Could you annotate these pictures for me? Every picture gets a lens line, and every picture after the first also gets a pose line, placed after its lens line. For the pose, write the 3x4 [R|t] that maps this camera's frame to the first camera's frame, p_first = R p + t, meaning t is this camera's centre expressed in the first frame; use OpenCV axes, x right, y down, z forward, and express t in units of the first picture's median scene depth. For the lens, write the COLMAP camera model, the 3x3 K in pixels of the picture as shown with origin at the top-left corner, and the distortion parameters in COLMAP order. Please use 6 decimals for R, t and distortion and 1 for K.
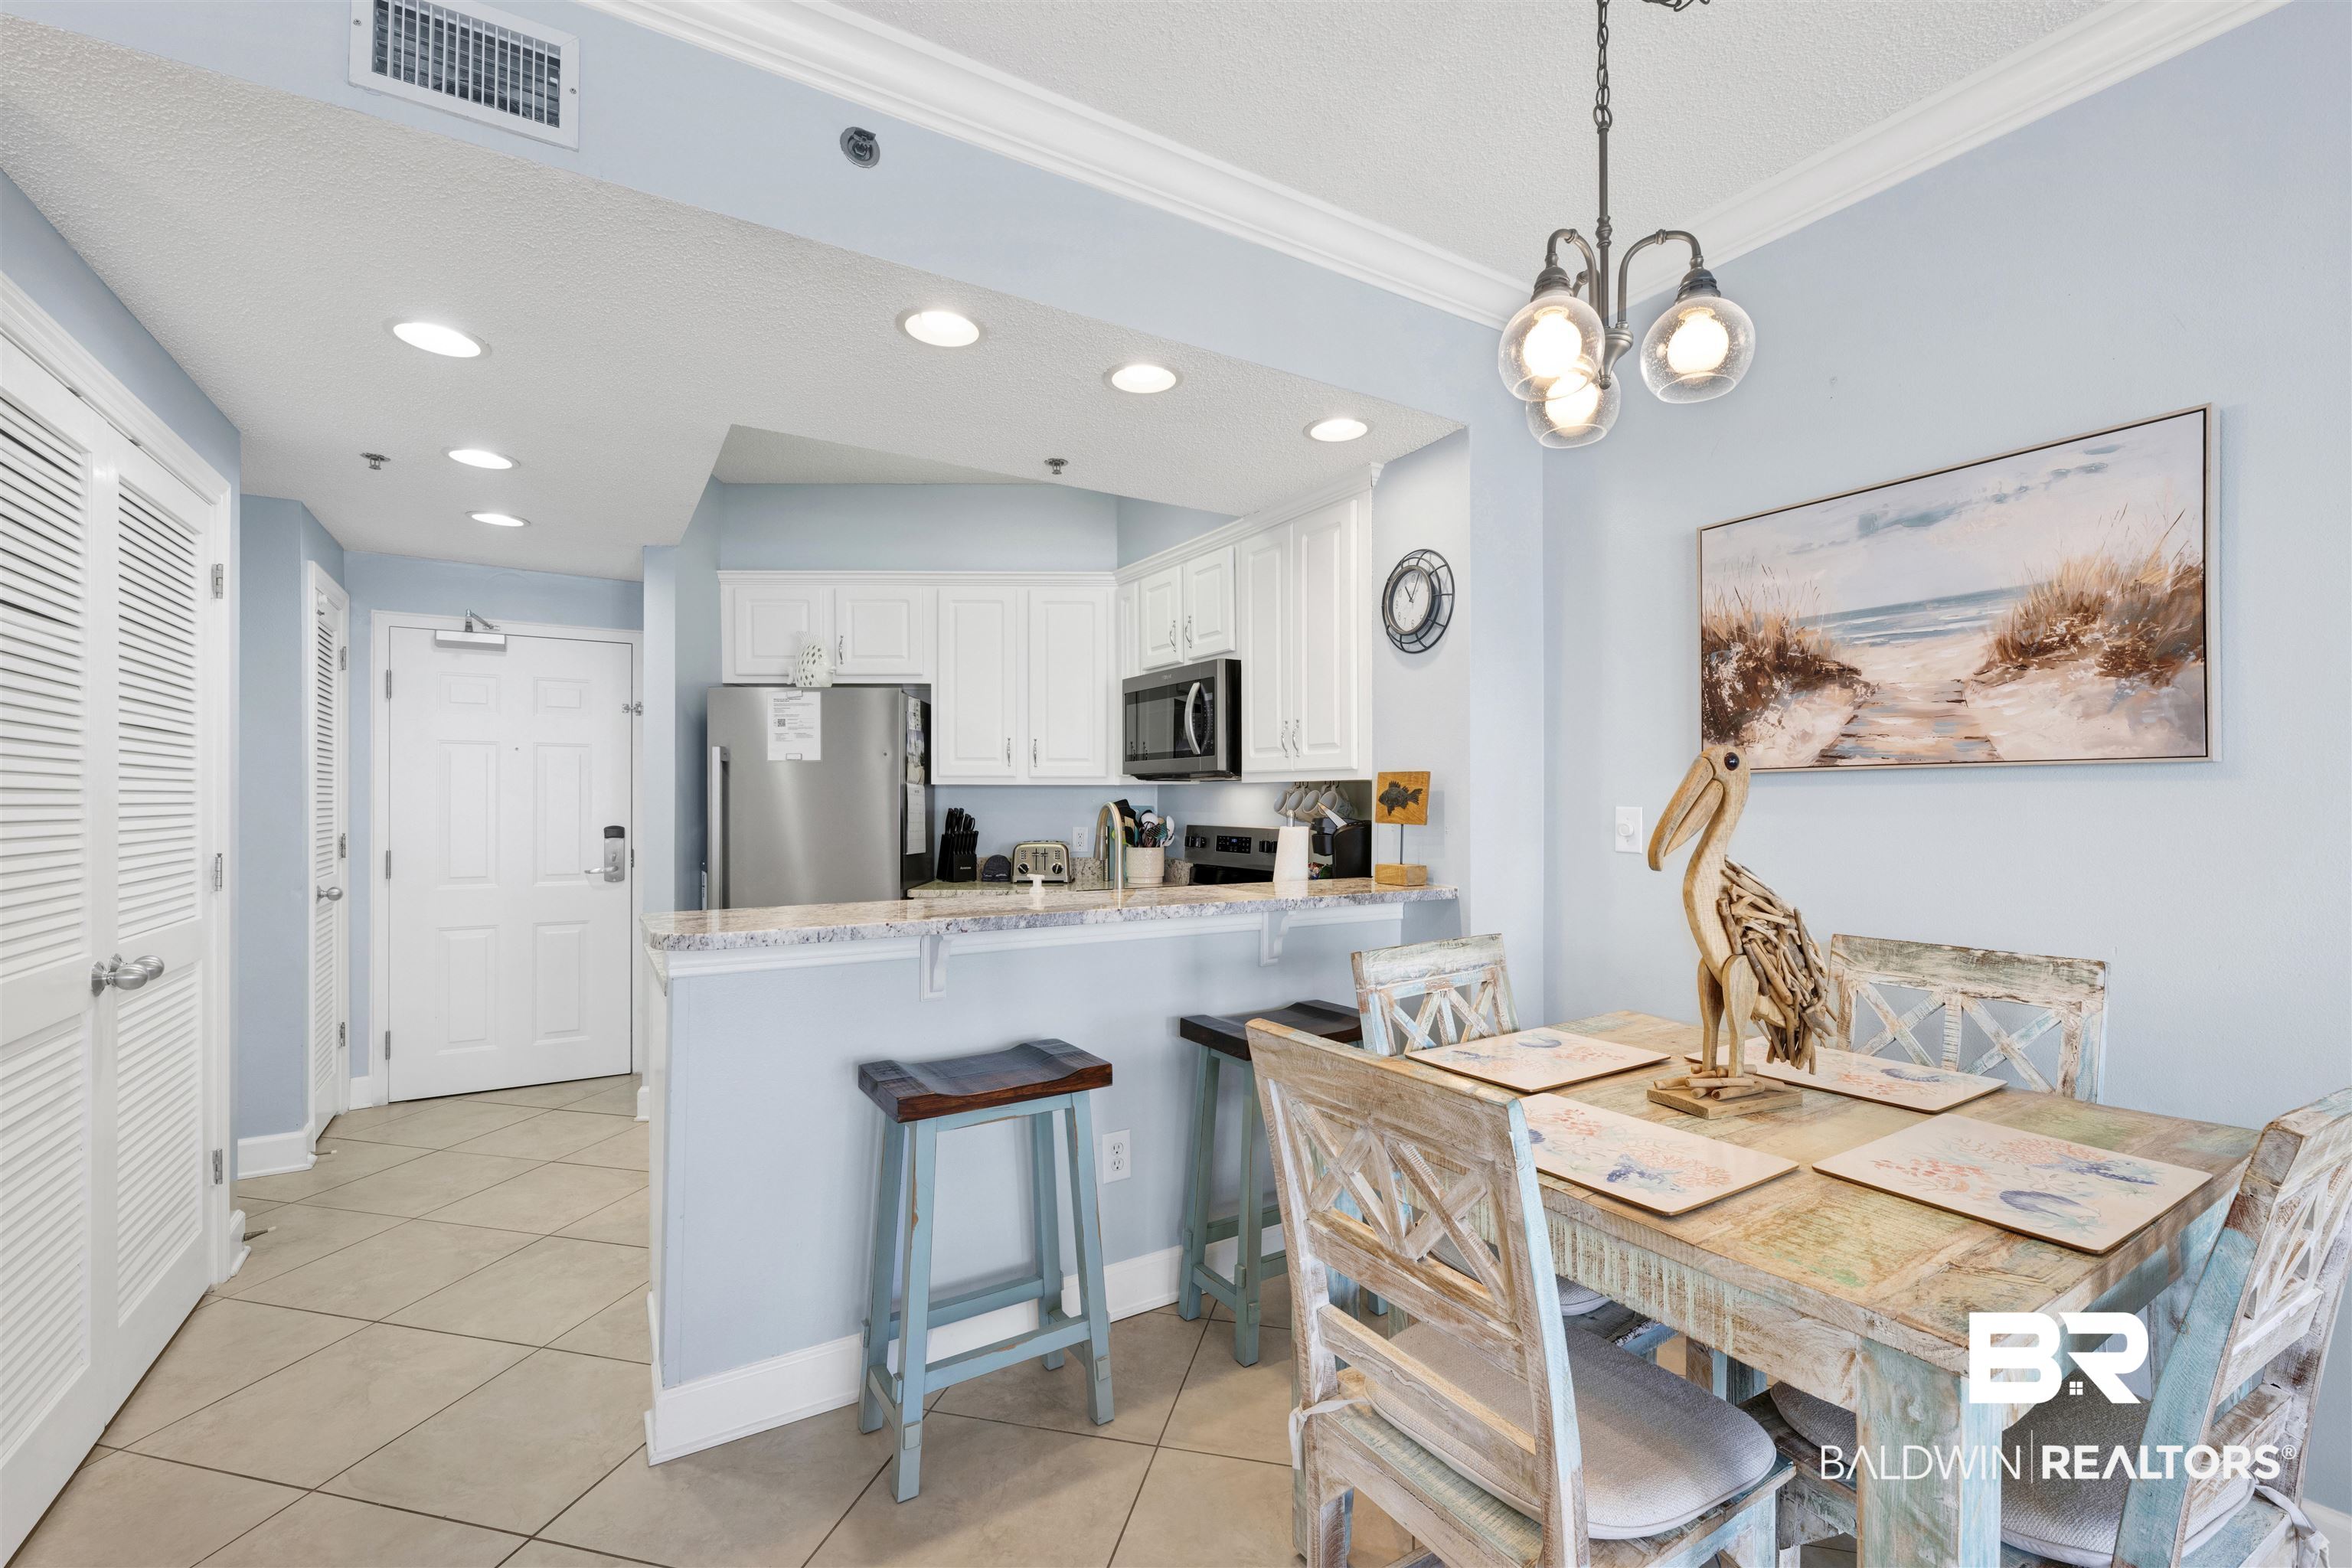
lens RADIAL K [[1006.8, 0, 1189.0], [0, 1006.8, 800.8], [0, 0, 1]] dist [-0.002846, 0.000293]
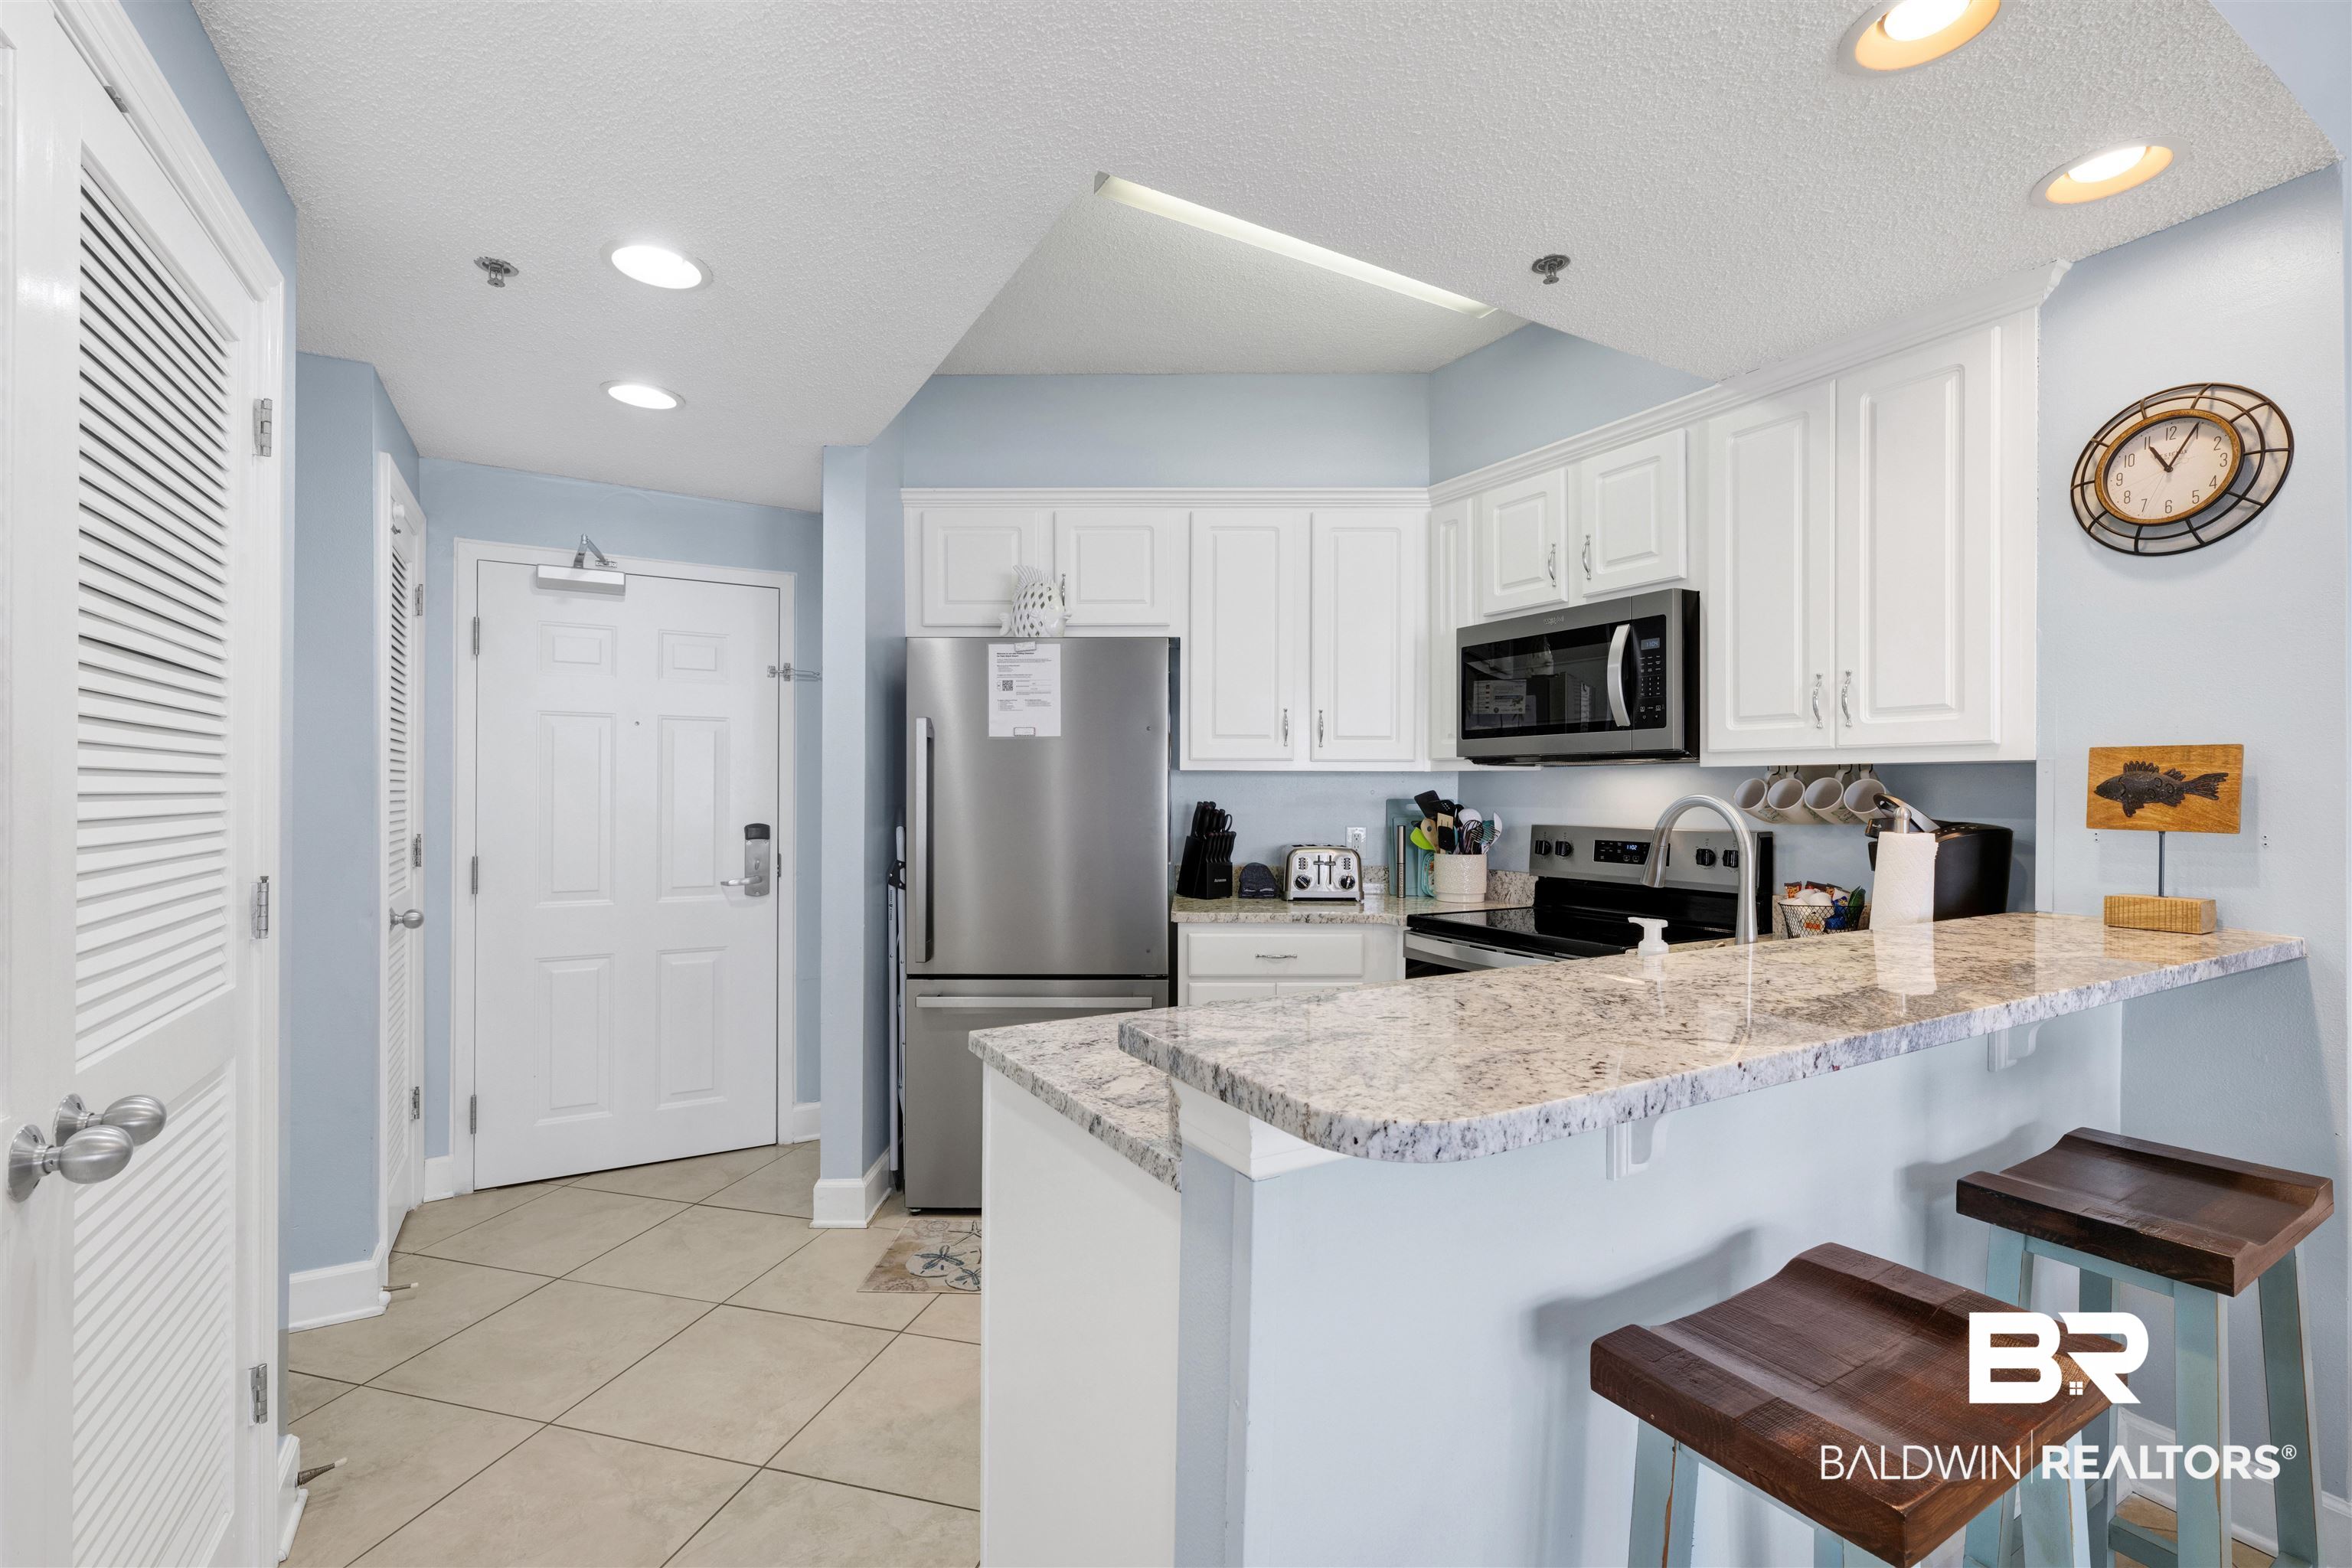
lens RADIAL K [[1006.8, 0, 1183.4], [0, 1006.8, 789.5], [0, 0, 1]] dist [-0.002846, 0.000293]
pose [[0.999867, 0.001663, -0.016196, -0.286913], [-0.001701, 0.999996, -0.002334, 0.000143], [0.016192, 0.002361, 0.999866, 0.288230]]
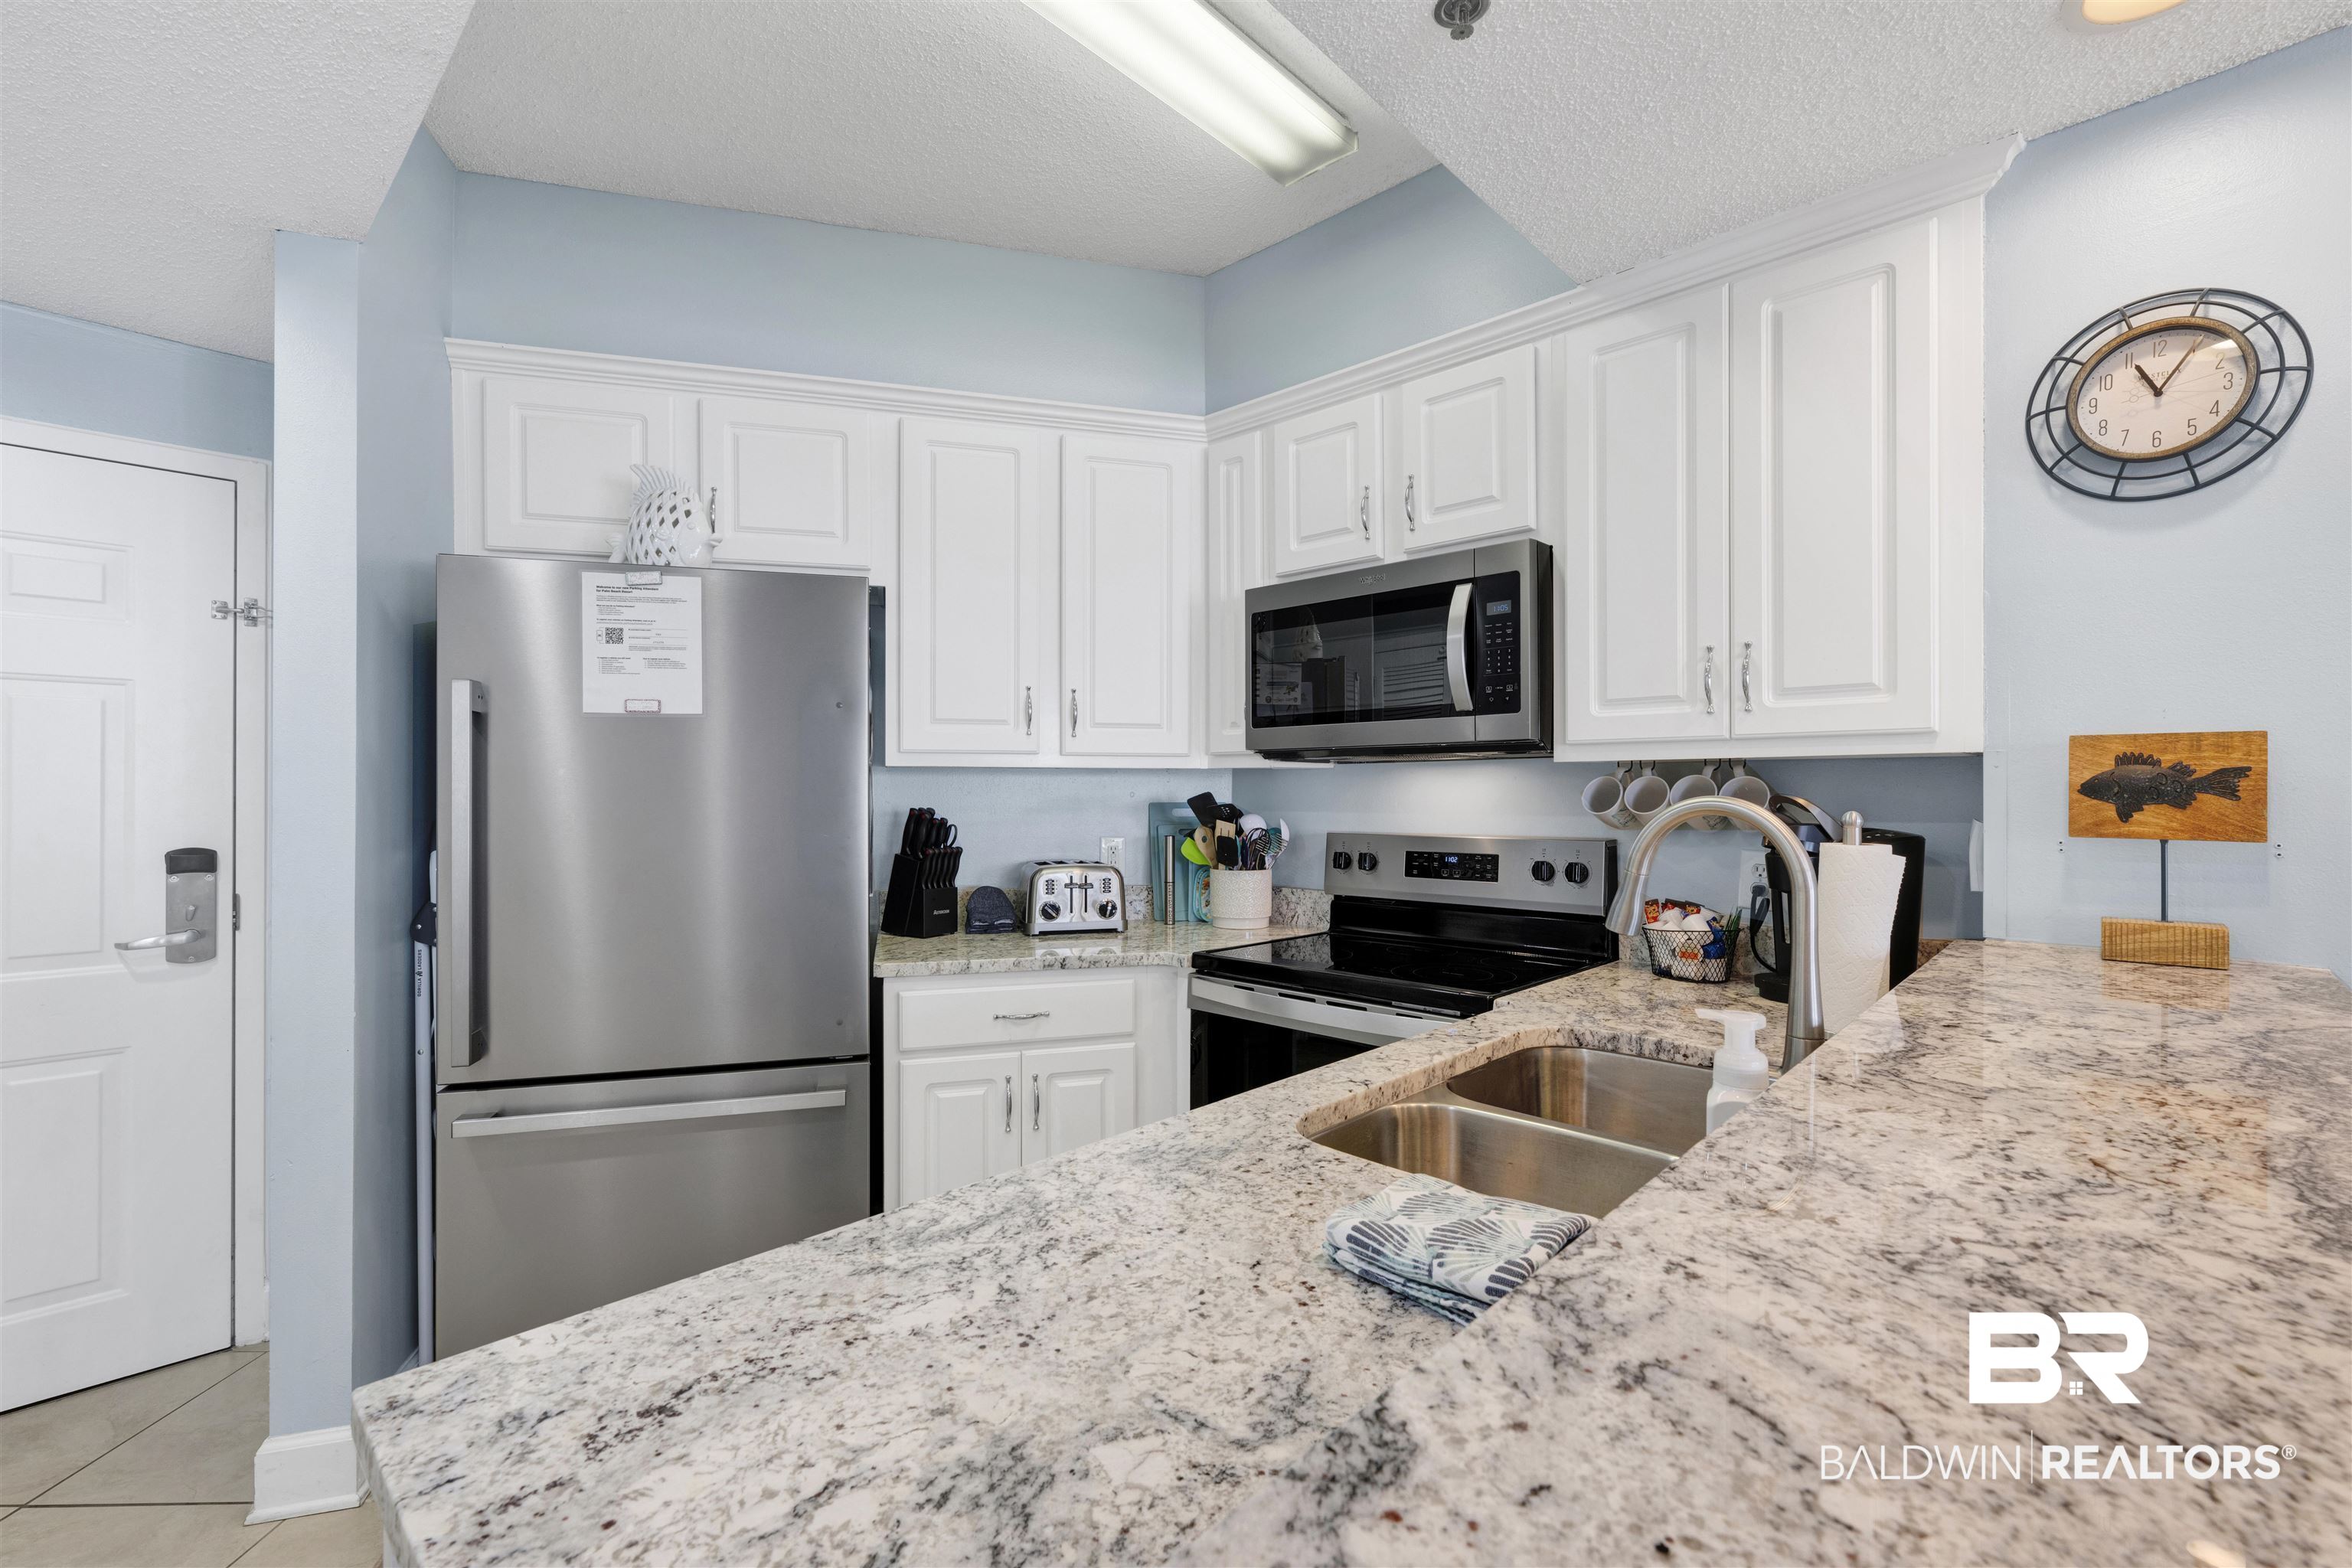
lens RADIAL K [[1006.8, 0, 1177.7], [0, 1006.8, 785.2], [0, 0, 1]] dist [-0.002846, 0.000293]
pose [[0.965128, -0.000401, 0.261779, -0.292443], [0.002585, 0.999965, -0.008000, -0.000611], [-0.261766, 0.008397, 0.965095, 0.498085]]
